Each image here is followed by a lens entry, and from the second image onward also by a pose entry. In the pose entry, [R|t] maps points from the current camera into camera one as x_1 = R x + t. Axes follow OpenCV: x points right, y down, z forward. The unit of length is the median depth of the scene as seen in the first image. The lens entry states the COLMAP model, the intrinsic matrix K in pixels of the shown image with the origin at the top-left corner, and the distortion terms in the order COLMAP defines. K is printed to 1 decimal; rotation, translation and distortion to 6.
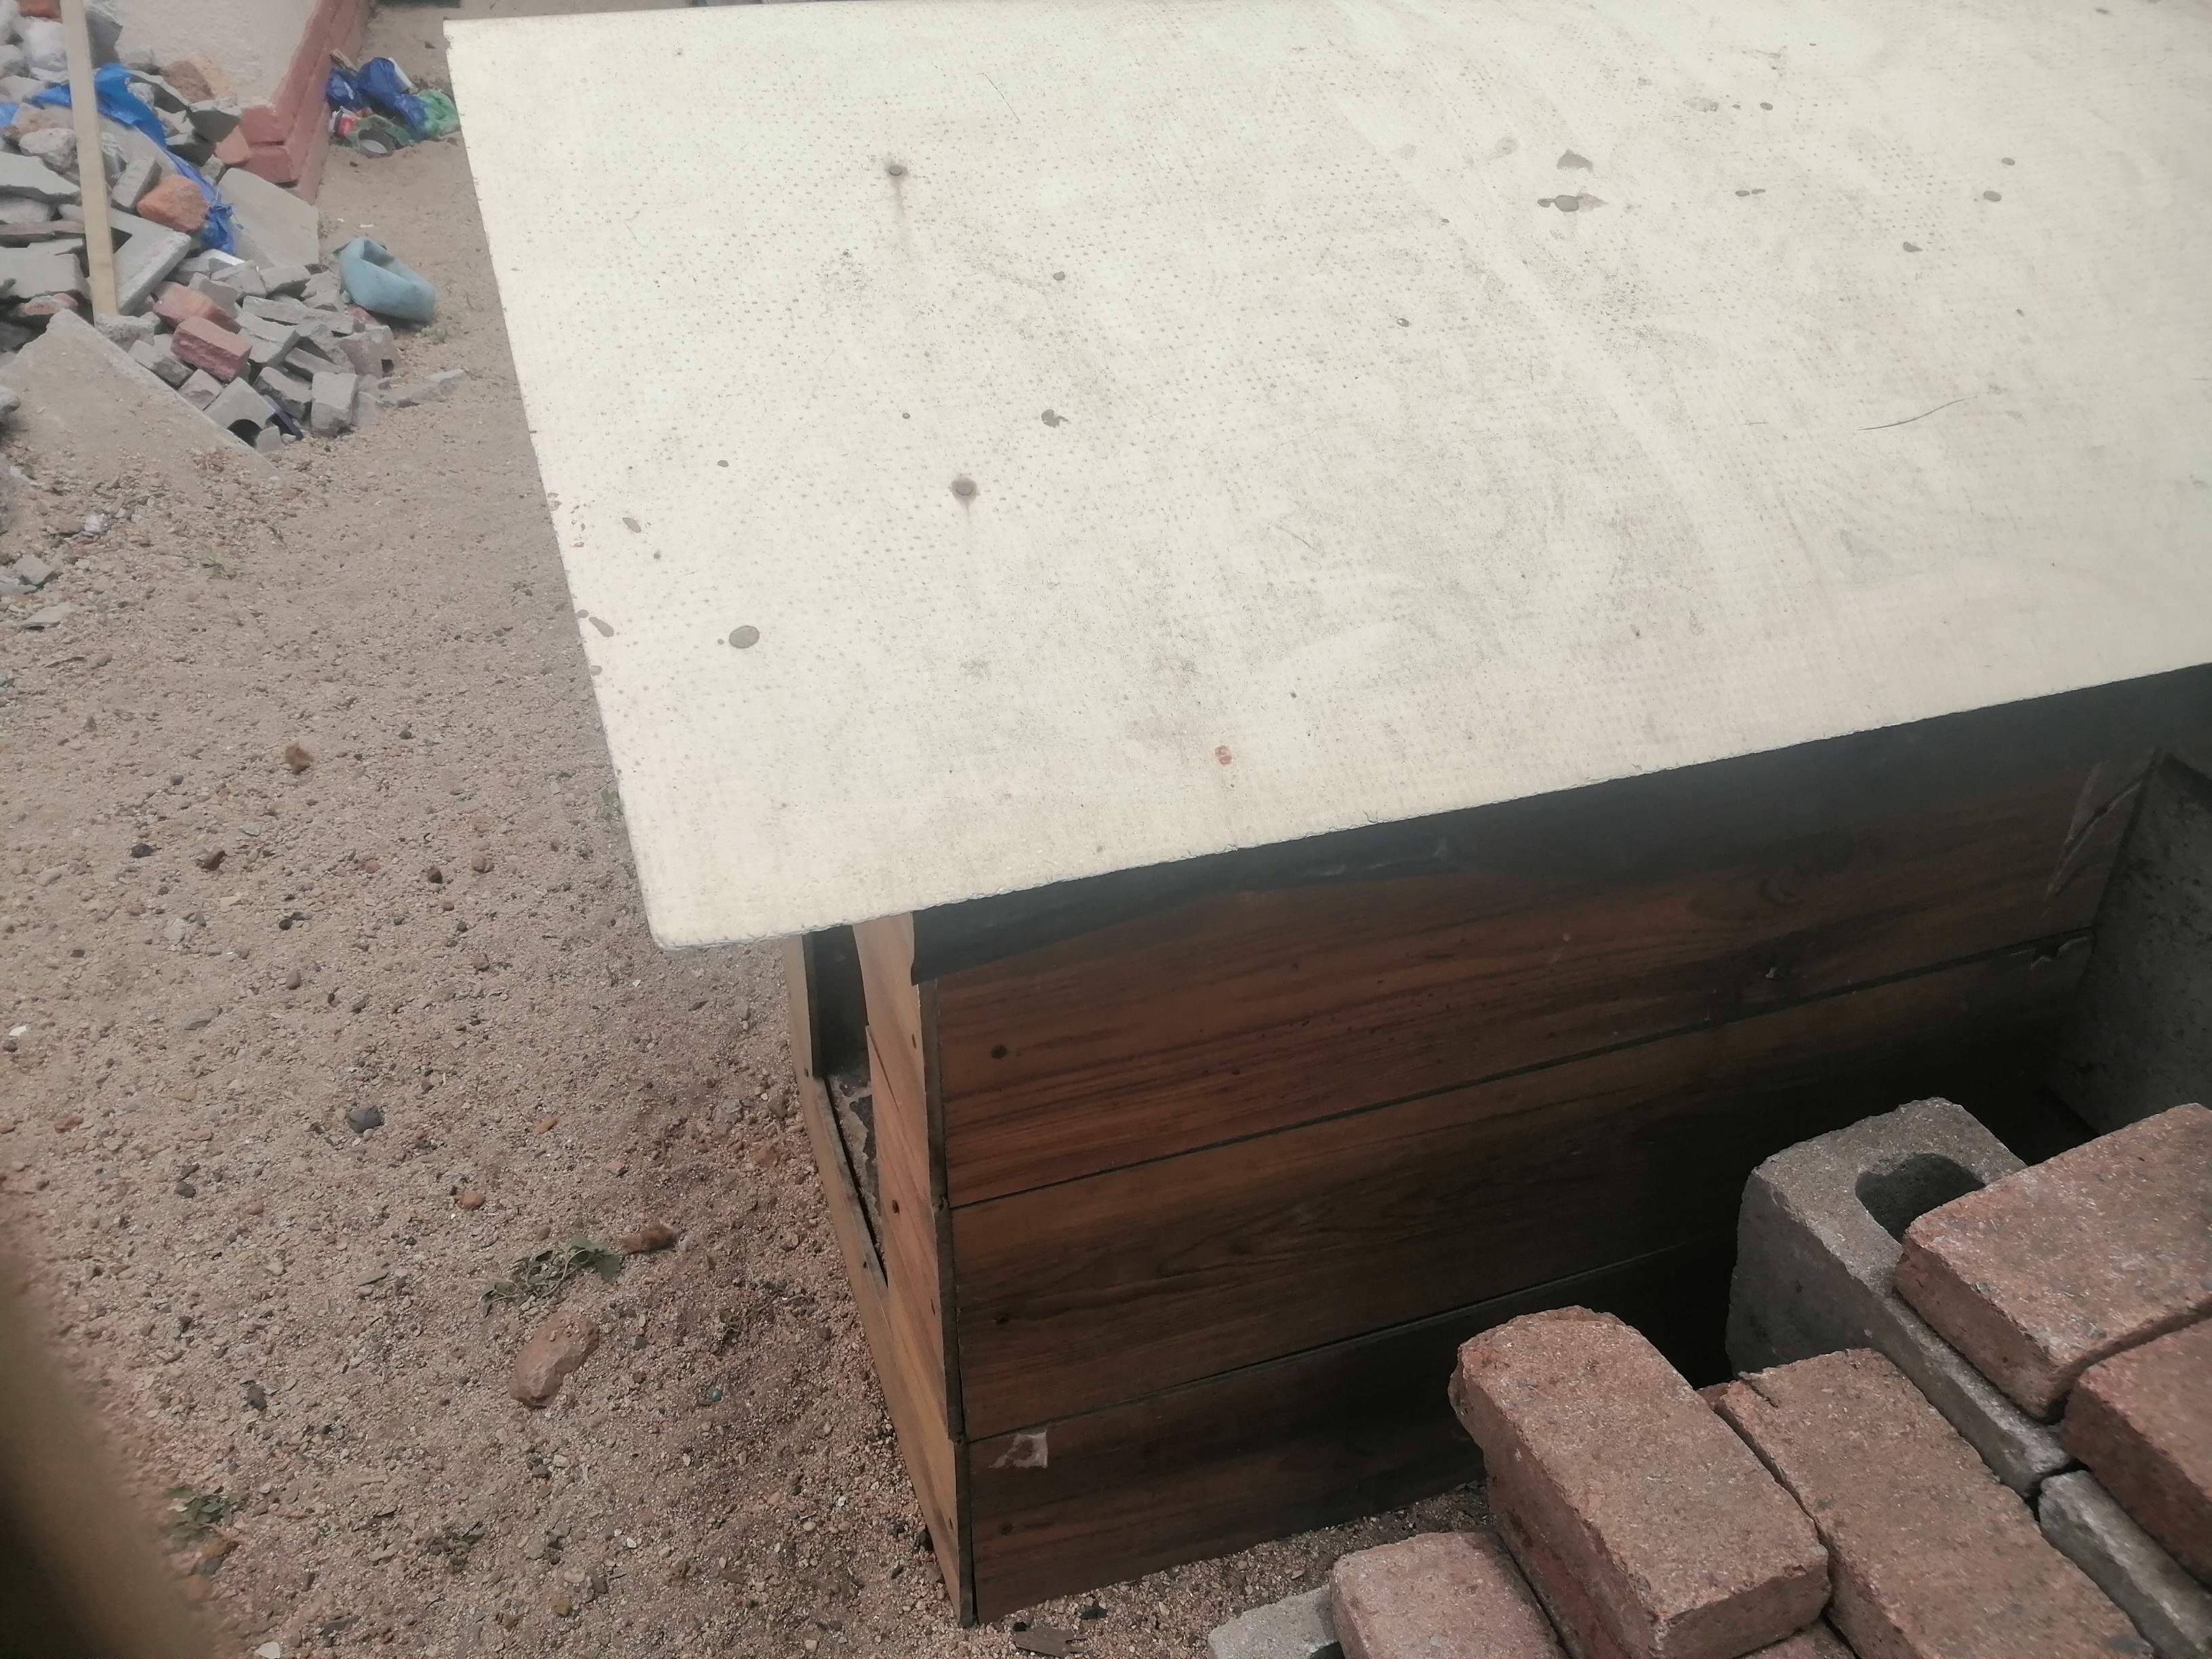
lens RADIAL K [[1728.6, 0, 1096.2], [0, 1728.6, 816.6], [0, 0, 1]] dist [-0.020503, 0.050572]
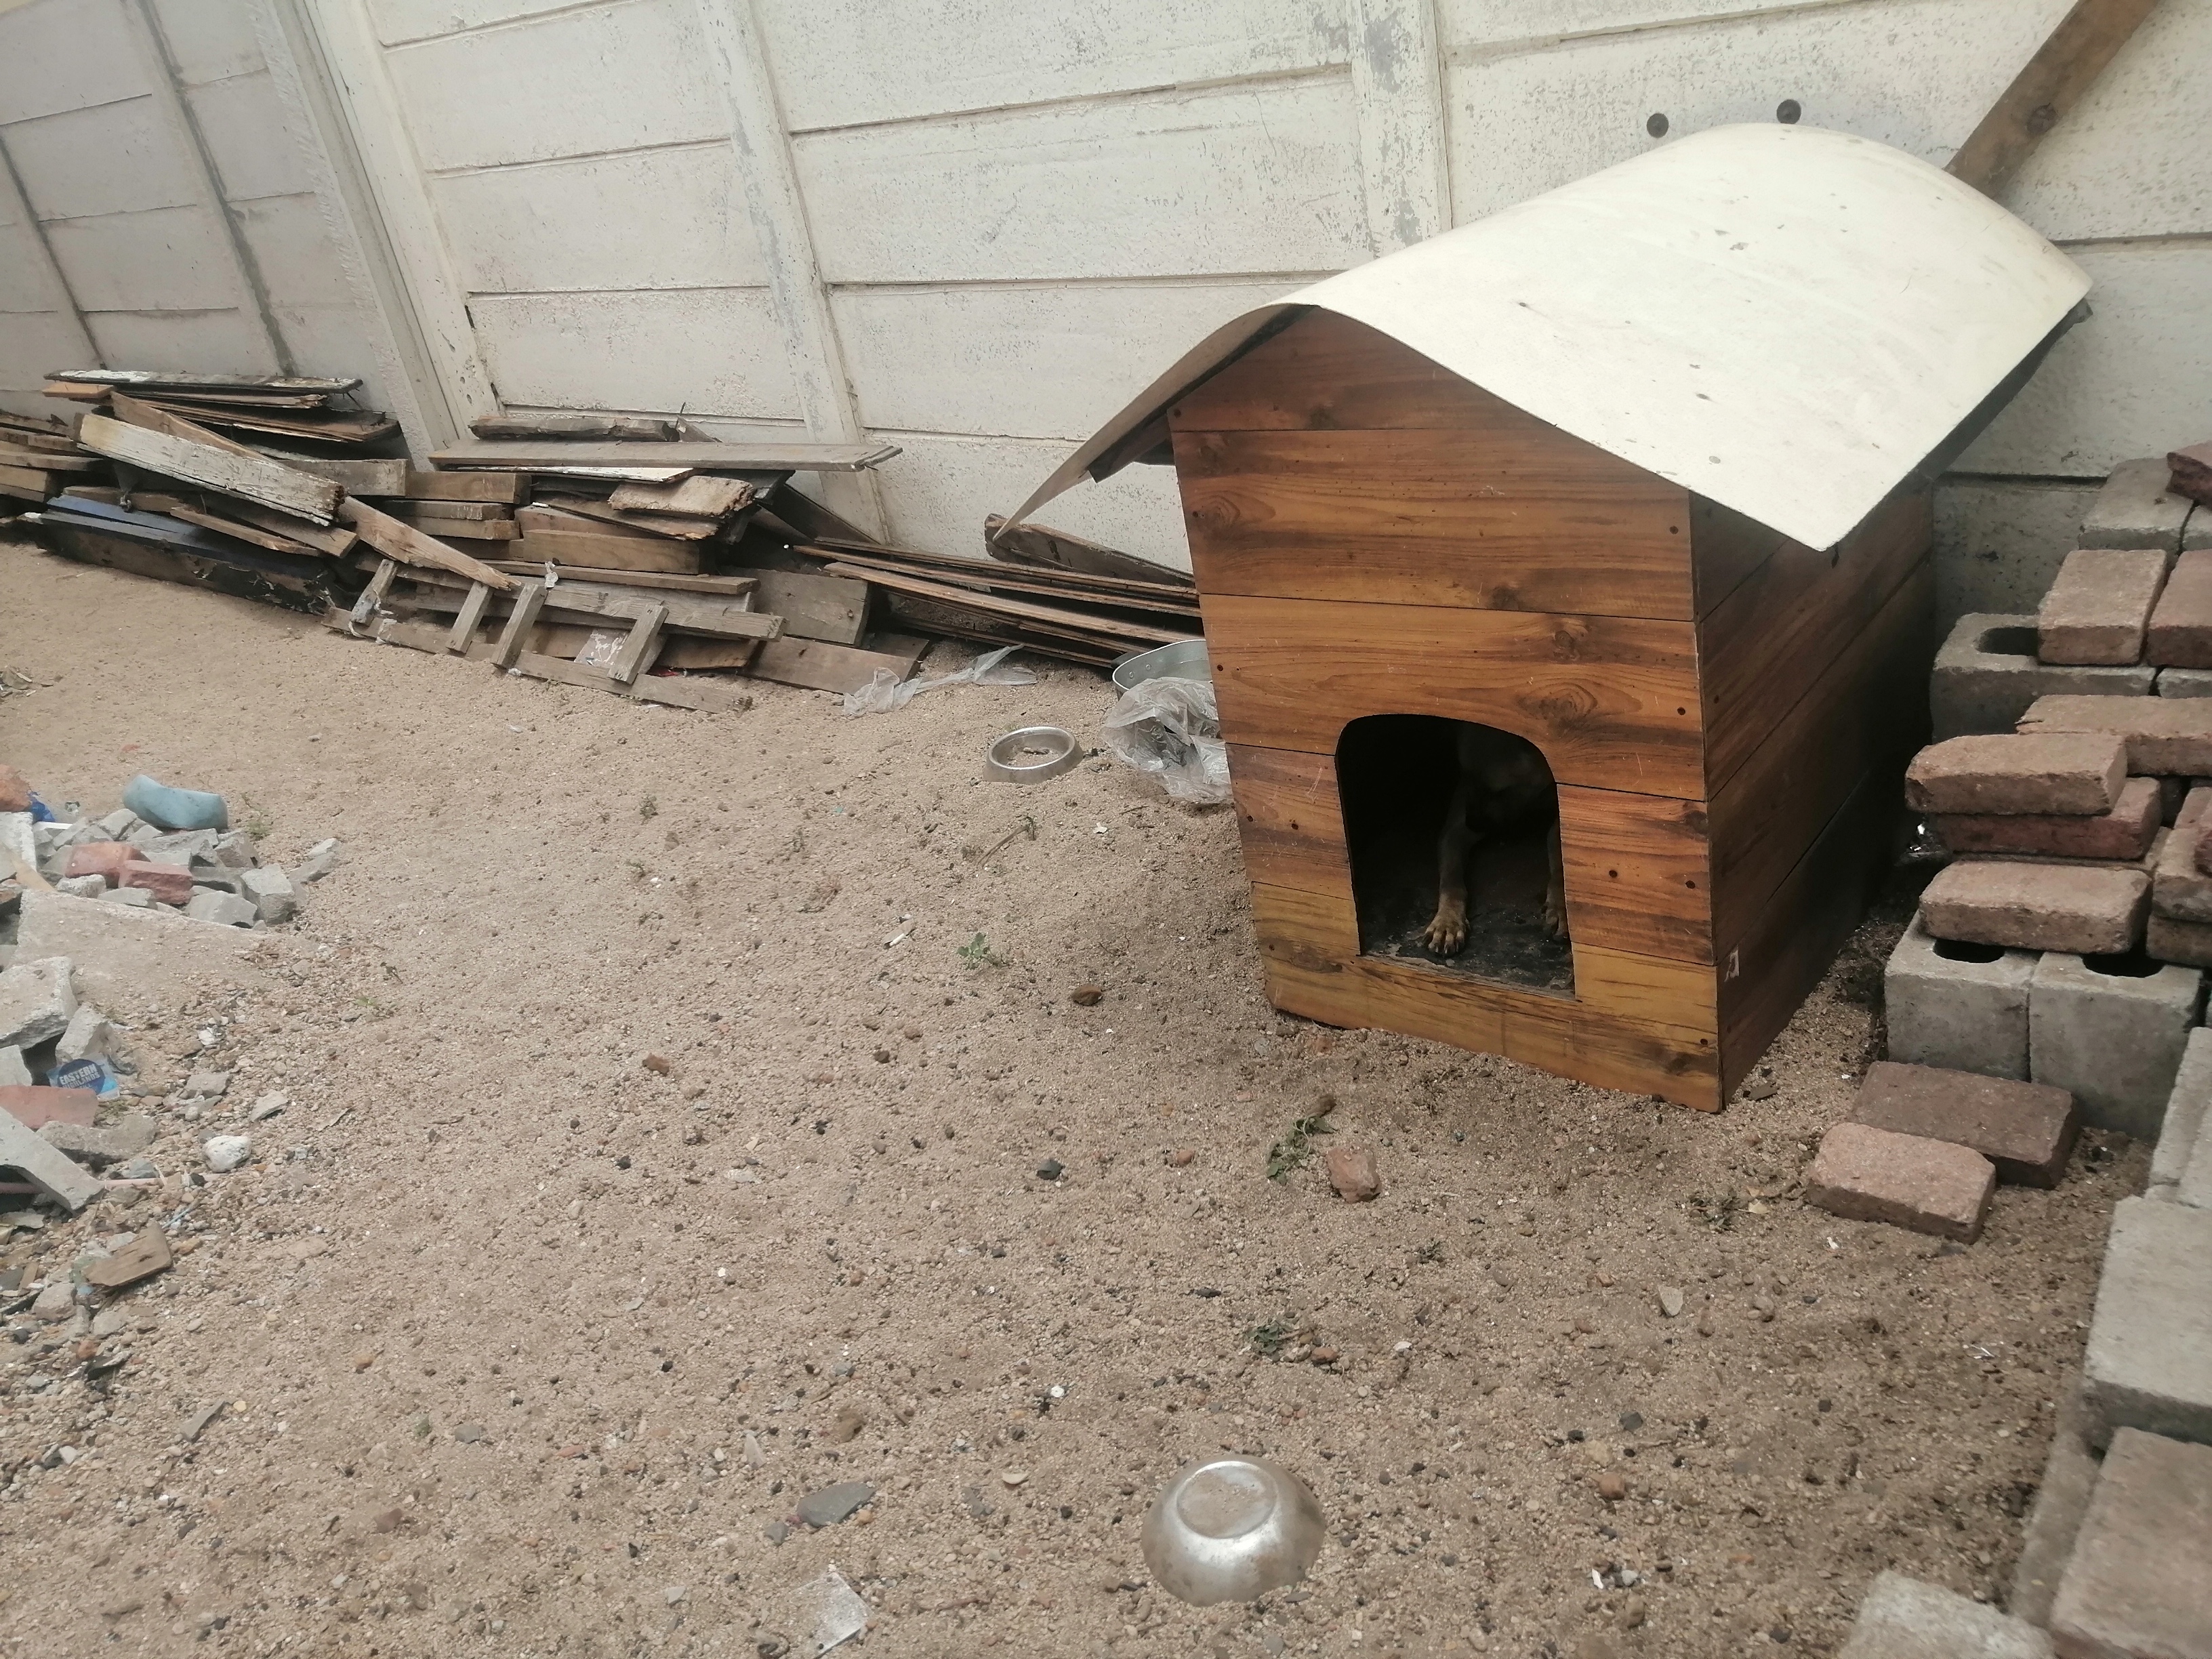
lens RADIAL K [[1728.6, 0, 1100.9], [0, 1728.6, 823.8], [0, 0, 1]] dist [-0.020503, 0.050572]
pose [[0.824503, -0.366960, 0.430738, -0.540439], [0.441825, 0.893077, -0.084882, 0.042974], [-0.353534, 0.260297, 0.898476, -0.166420]]
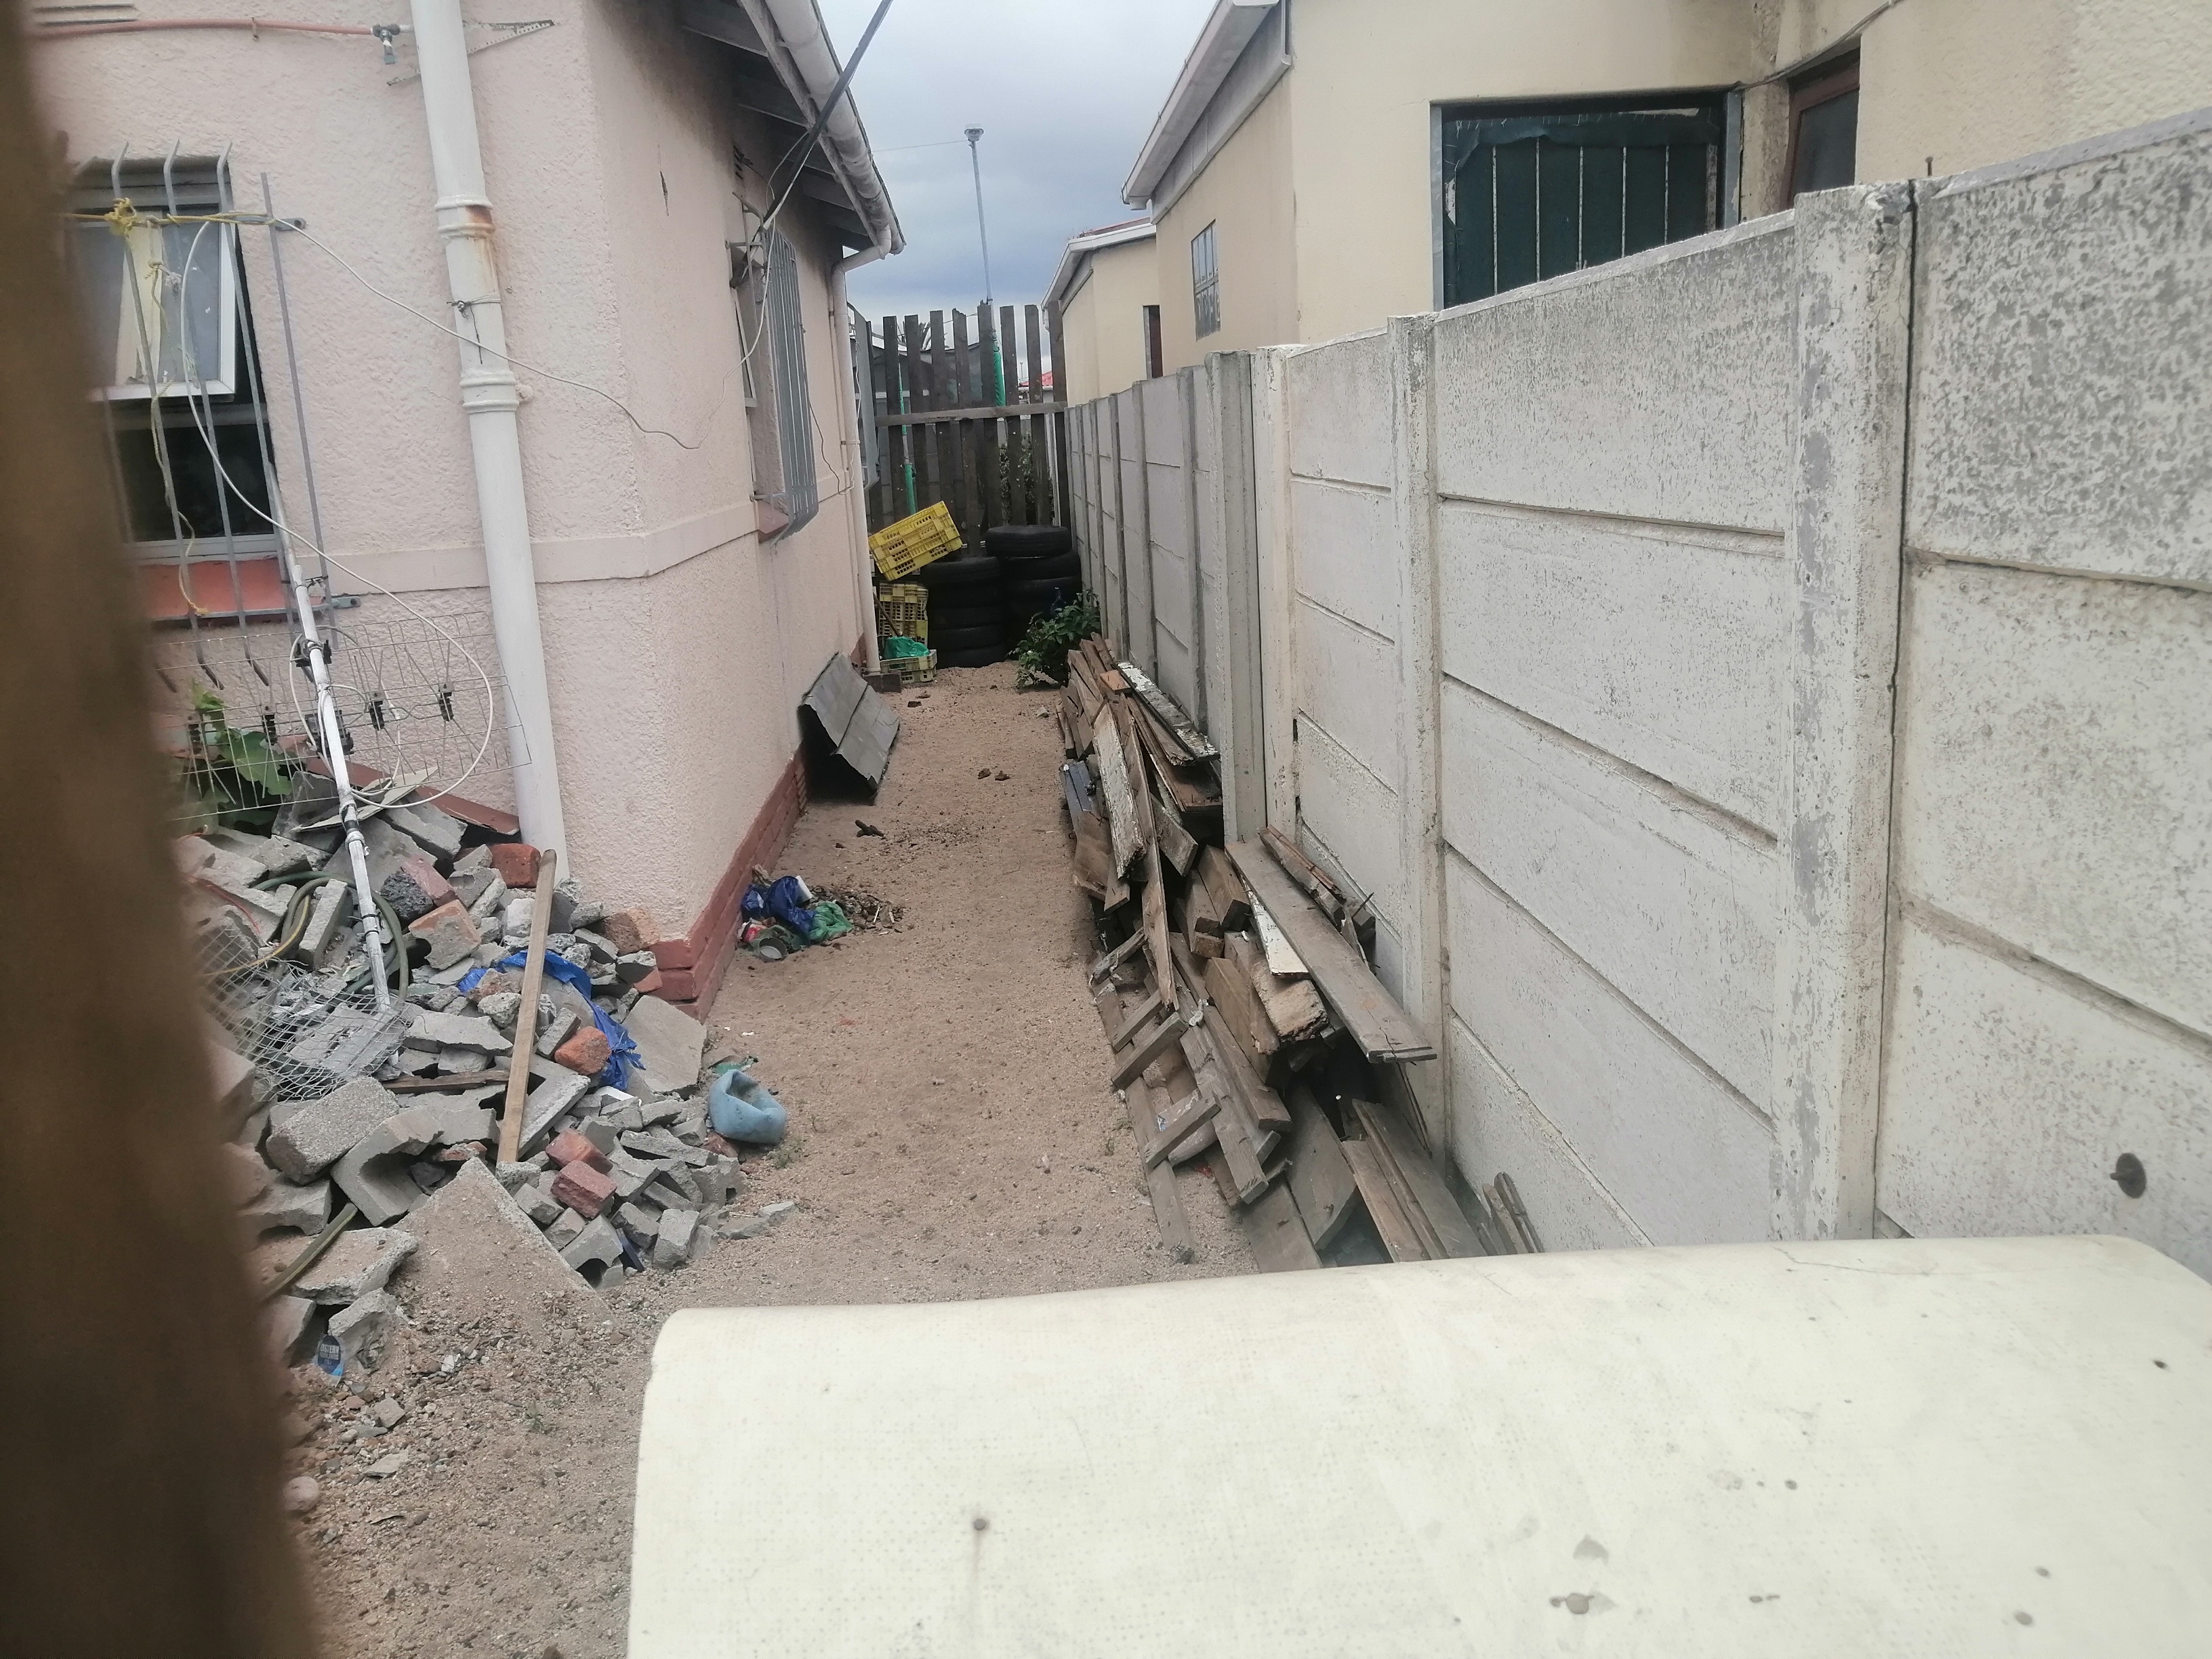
lens RADIAL K [[1728.6, 0, 1098.0], [0, 1728.6, 816.8], [0, 0, 1]] dist [-0.020503, 0.050572]
pose [[0.977666, 0.010777, -0.209887, 0.067076], [-0.087572, 0.928745, -0.360228, -0.133383], [0.191049, 0.370563, 0.908946, -0.076275]]
